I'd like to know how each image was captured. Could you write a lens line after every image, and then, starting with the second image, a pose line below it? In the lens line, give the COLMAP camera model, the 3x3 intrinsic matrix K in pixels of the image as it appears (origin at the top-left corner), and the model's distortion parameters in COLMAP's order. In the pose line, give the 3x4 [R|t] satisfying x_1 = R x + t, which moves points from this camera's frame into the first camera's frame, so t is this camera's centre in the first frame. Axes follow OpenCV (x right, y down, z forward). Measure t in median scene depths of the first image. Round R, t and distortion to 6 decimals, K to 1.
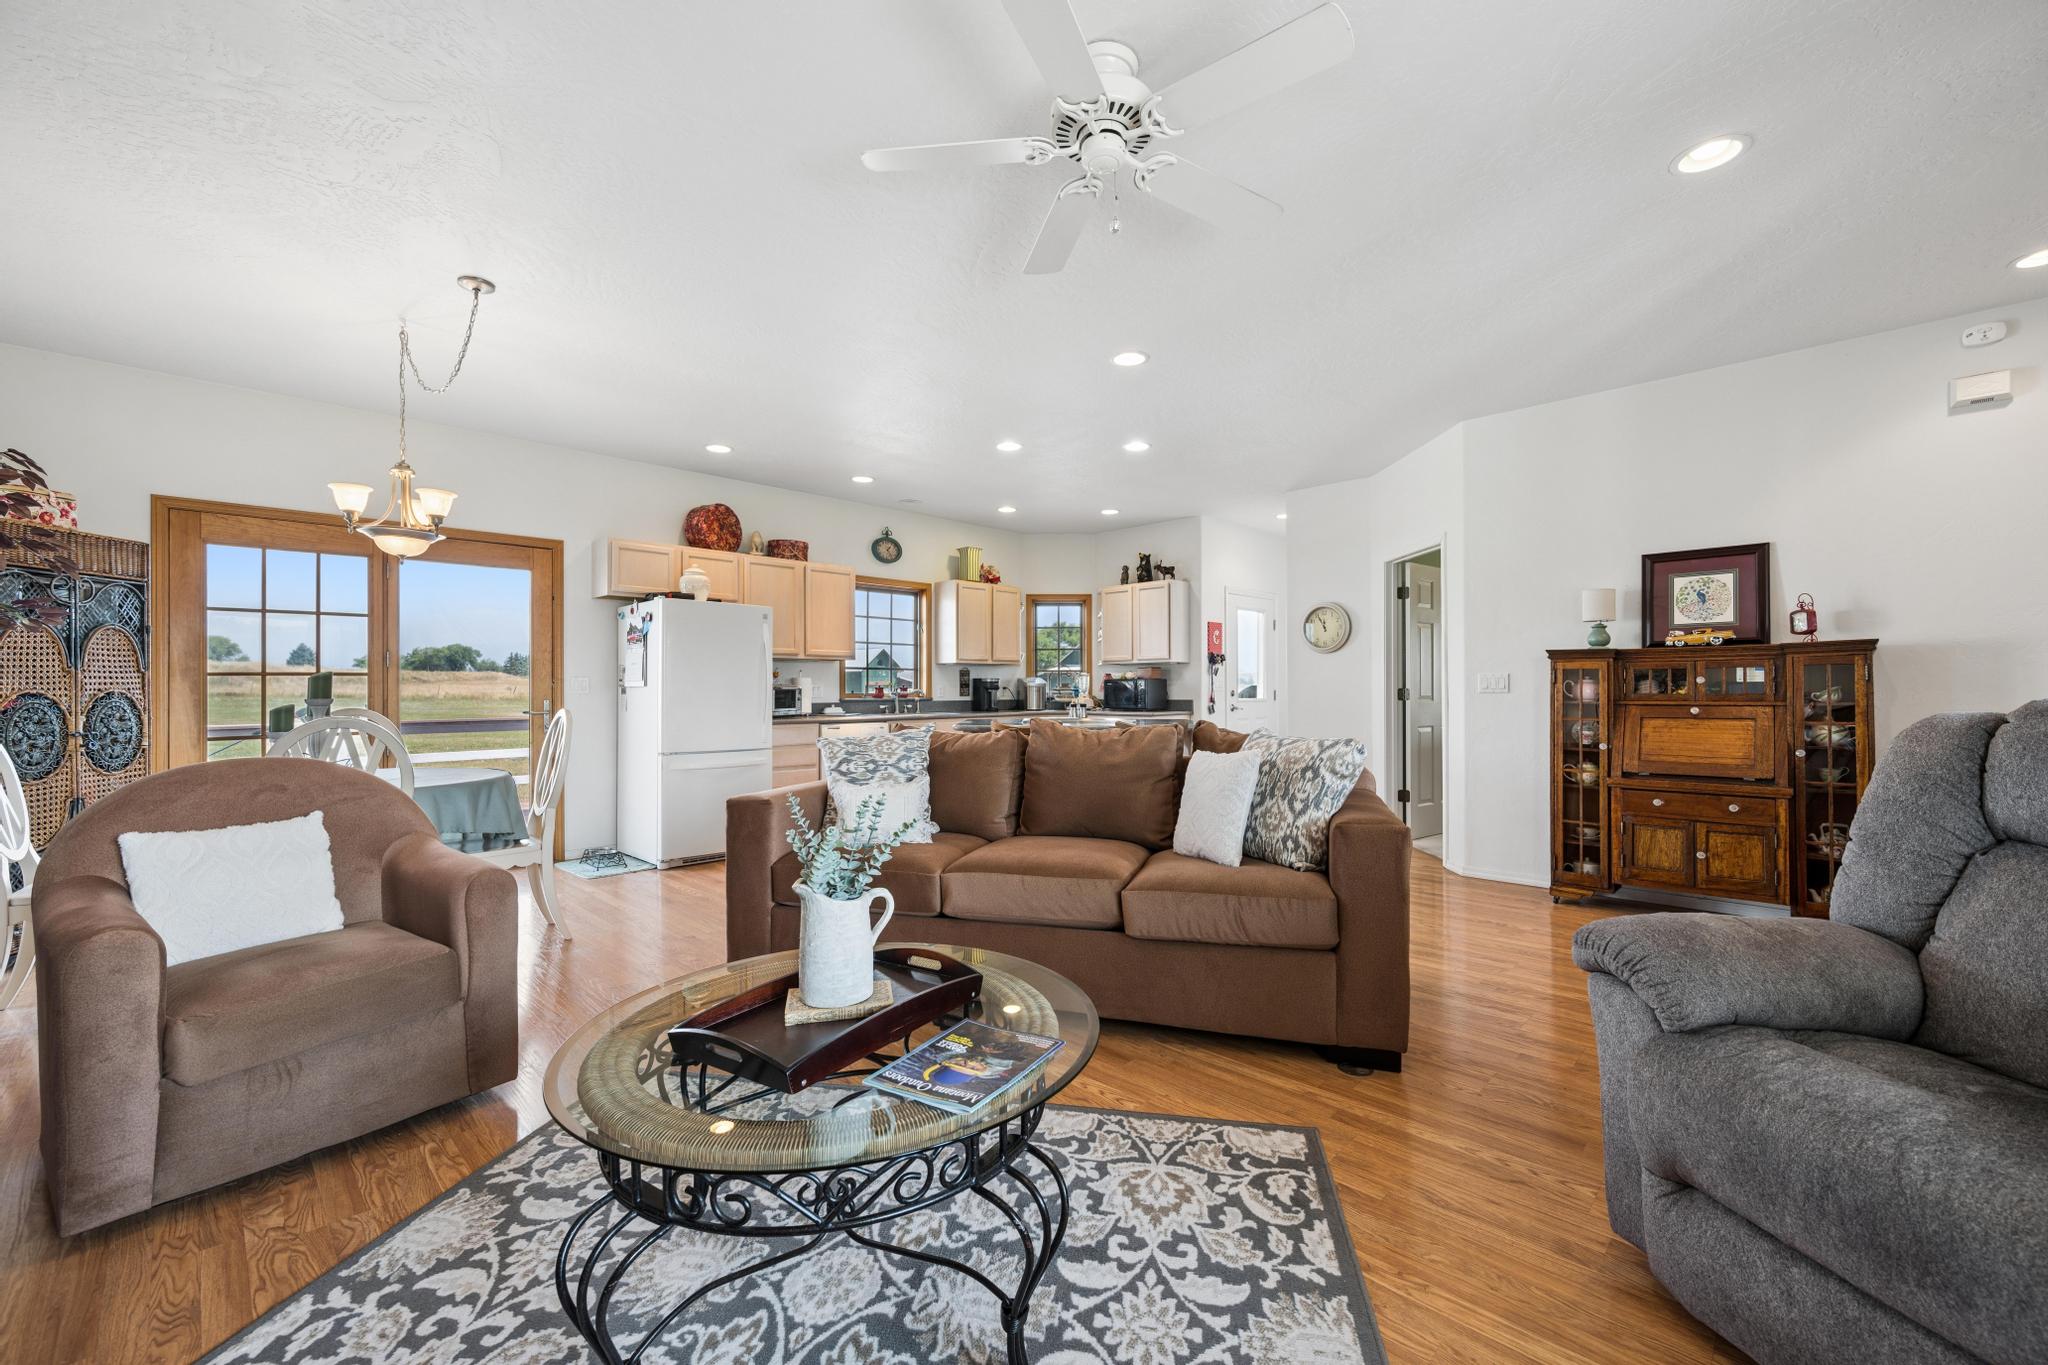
lens RADIAL K [[821.5, 0, 1039.5], [0, 821.5, 684.0], [0, 0, 1]] dist [-0.000372, 0.000177]
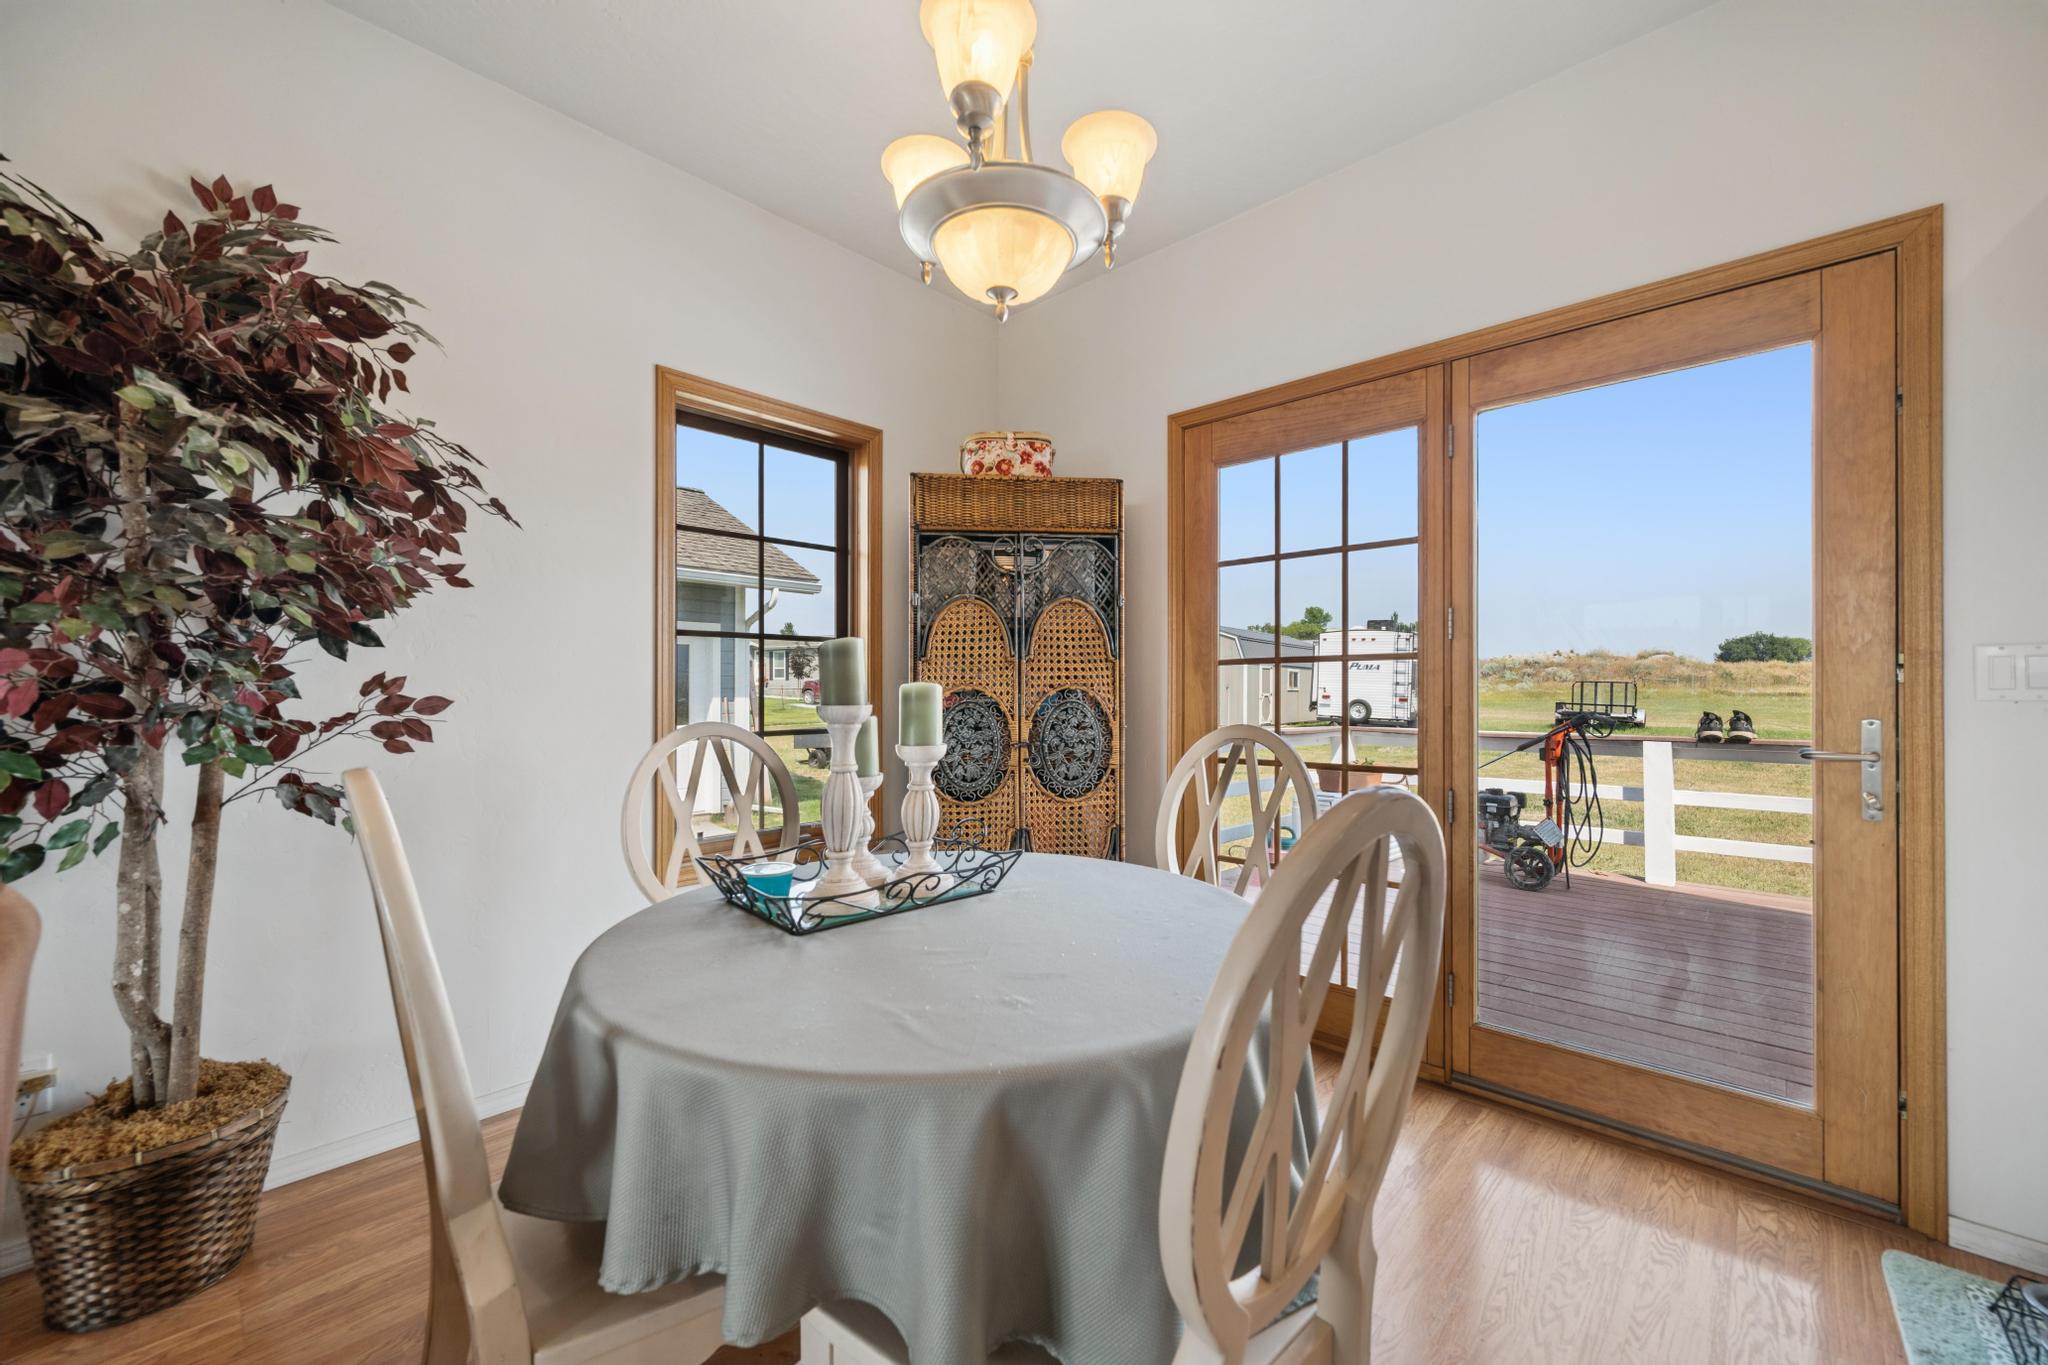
lens RADIAL K [[801.3, 0, 1033.0], [0, 801.3, 690.6], [0, 0, 1]] dist [-0.002164, 0.000428]
pose [[0.014271, 0.003981, -0.999890, -0.249413], [0.003049, 0.999987, 0.004025, 0.004947], [0.999894, -0.003106, 0.014259, 0.575006]]
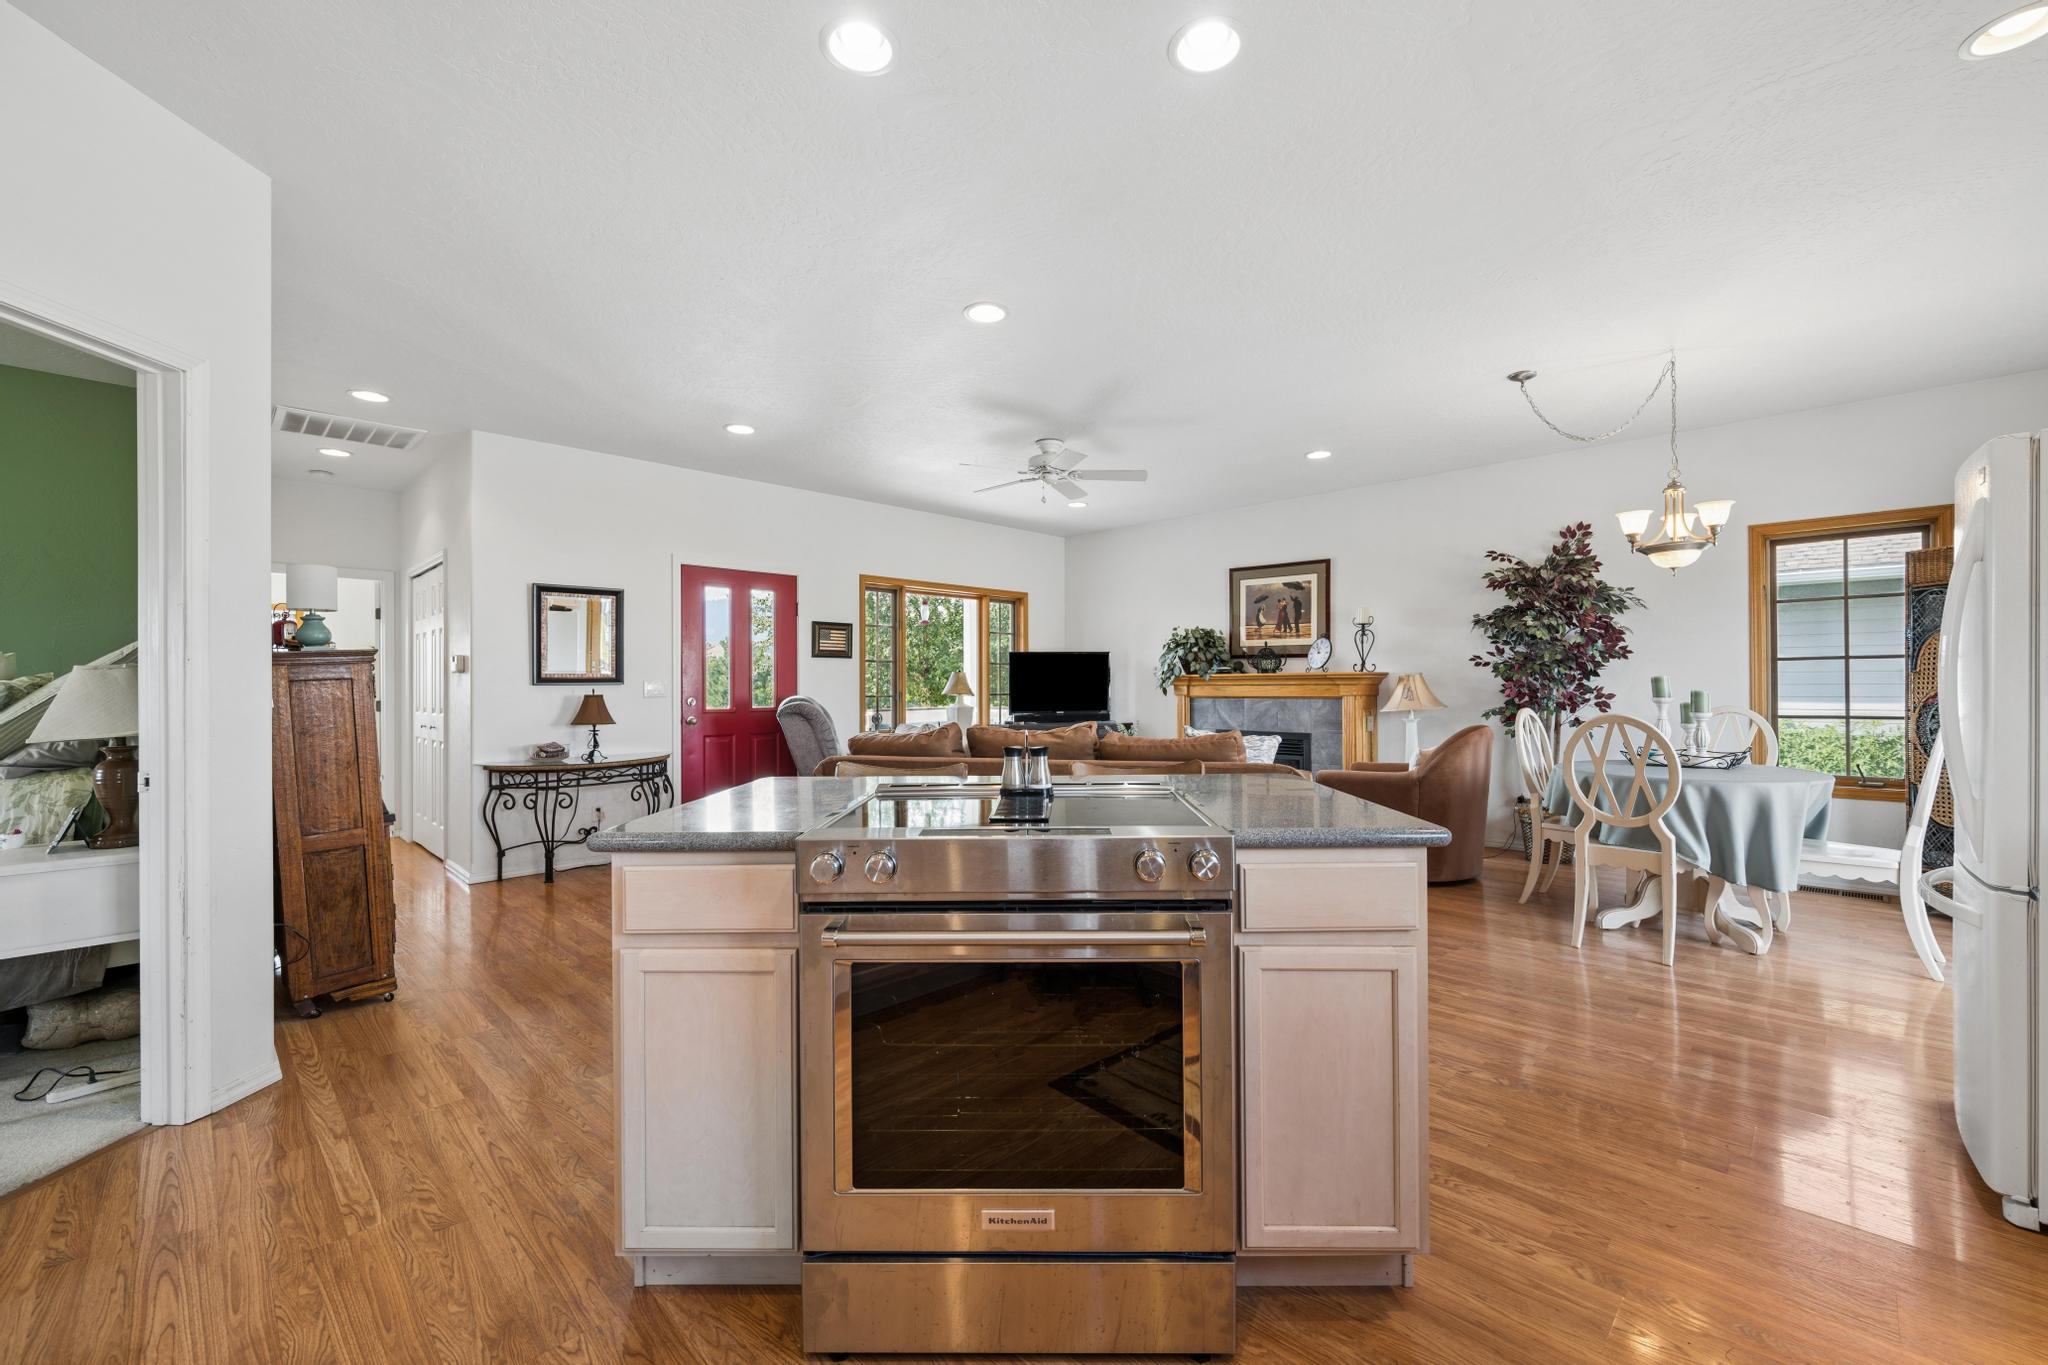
lens RADIAL K [[830.5, 0, 1037.7], [0, 830.5, 683.2], [0, 0, 1]] dist [-0.002301, -0.000078]
pose [[-0.999949, 0.009141, 0.004401, 0.039914], [0.009100, 0.999917, -0.009110, -0.000429], [-0.004484, -0.009070, -0.999949, 1.197881]]
